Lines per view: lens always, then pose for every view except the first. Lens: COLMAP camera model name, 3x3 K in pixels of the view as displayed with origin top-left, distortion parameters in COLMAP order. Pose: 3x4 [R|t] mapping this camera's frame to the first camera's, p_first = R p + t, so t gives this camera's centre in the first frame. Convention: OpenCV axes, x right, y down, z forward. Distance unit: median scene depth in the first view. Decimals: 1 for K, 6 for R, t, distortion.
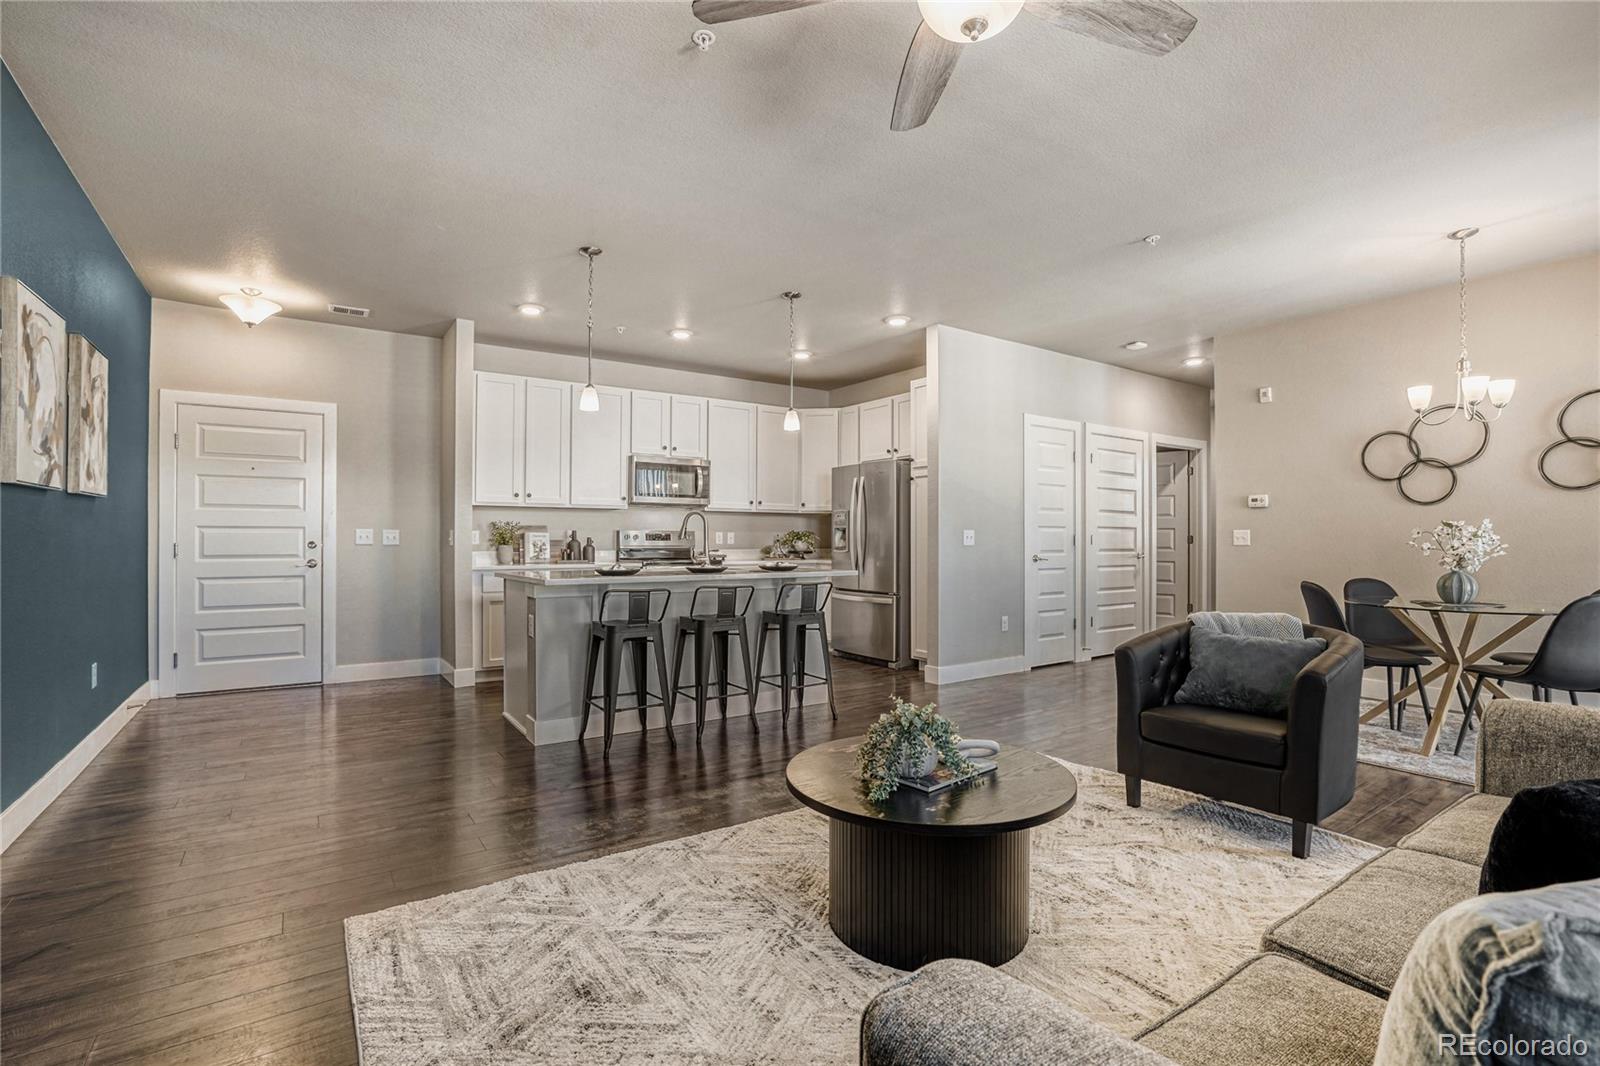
lens RADIAL K [[733.1, 0, 807.2], [0, 733.1, 536.4], [0, 0, 1]] dist [-0.016879, 0.018338]
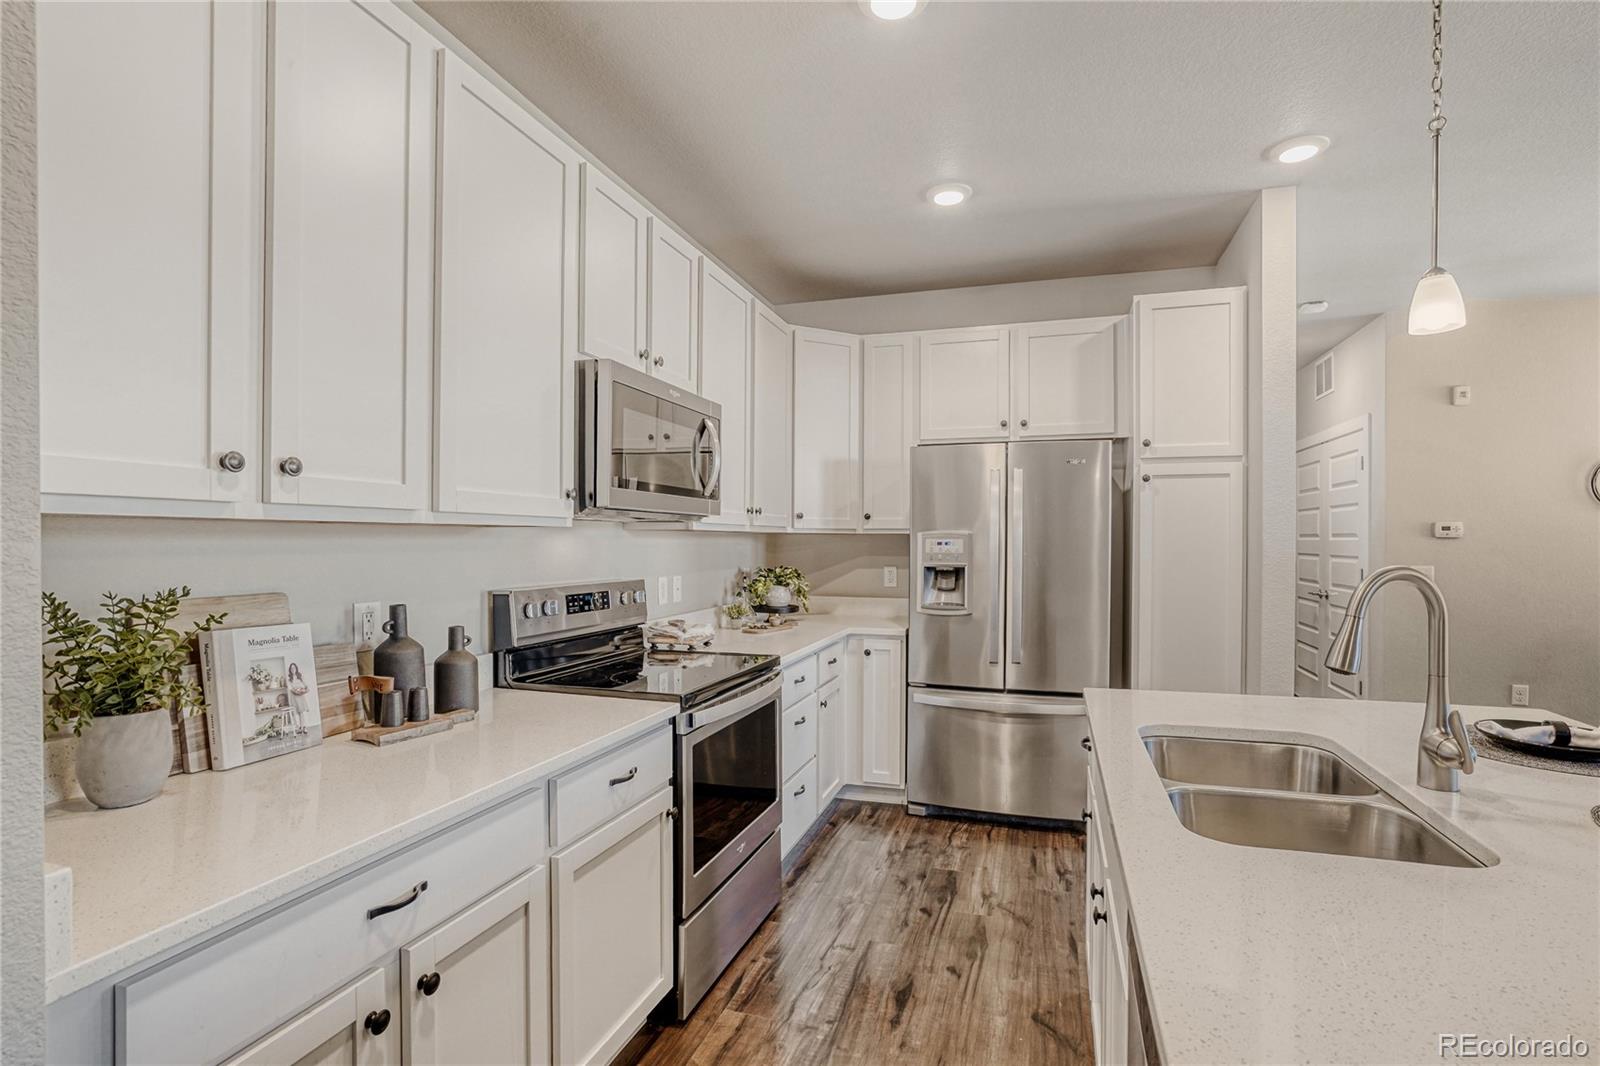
lens RADIAL K [[751.0, 0, 816.2], [0, 751.0, 544.6], [0, 0, 1]] dist [-0.036927, 0.021715]
pose [[0.798776, -0.003501, 0.601619, -0.383967], [-0.002299, 0.999958, 0.008872, -0.035303], [-0.601624, -0.008470, 0.798734, 0.728439]]
